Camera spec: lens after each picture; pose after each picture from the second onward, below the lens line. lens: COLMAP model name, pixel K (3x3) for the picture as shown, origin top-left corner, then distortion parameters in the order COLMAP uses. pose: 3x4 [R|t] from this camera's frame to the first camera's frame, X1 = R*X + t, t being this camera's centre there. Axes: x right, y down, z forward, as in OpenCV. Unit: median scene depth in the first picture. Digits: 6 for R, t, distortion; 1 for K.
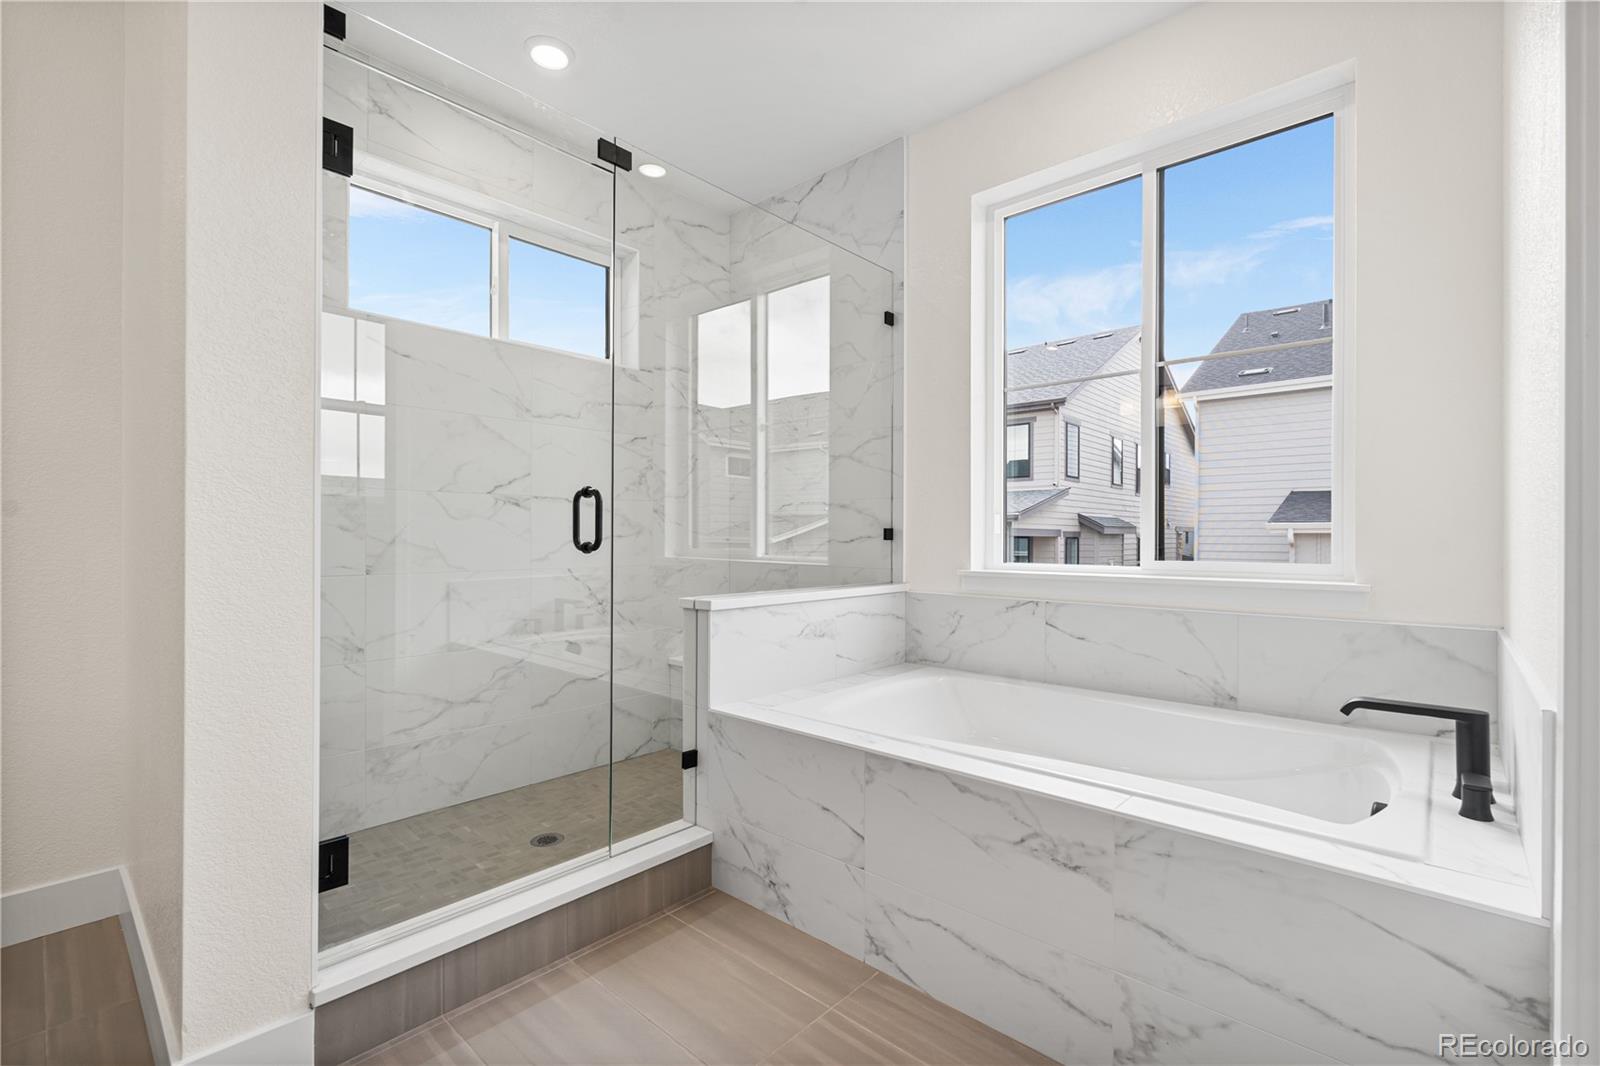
lens RADIAL K [[712.5, 0, 798.1], [0, 712.5, 532.4], [0, 0, 1]] dist [-0.002632, 0.000653]
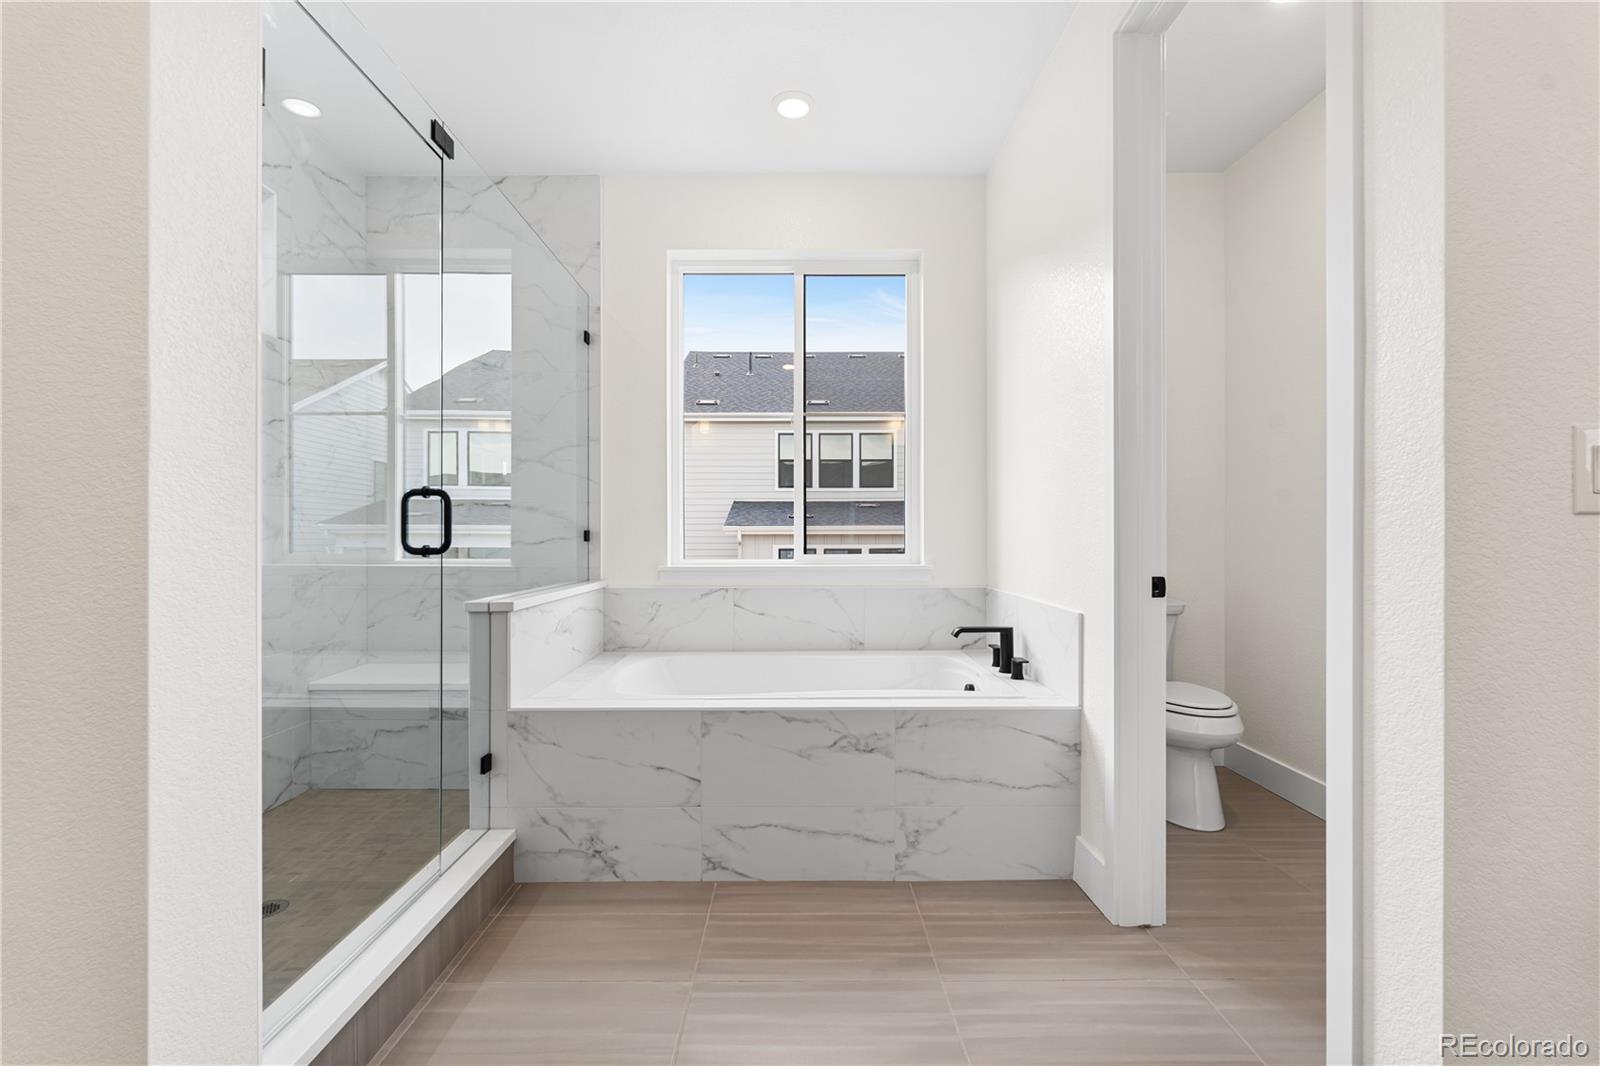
lens RADIAL K [[712.5, 0, 798.5], [0, 712.5, 531.3], [0, 0, 1]] dist [-0.002632, 0.000653]
pose [[0.733509, 0.001651, 0.679678, -0.515773], [0.000379, 0.999996, -0.002839, -0.001665], [-0.679679, 0.002340, 0.733506, -0.022561]]
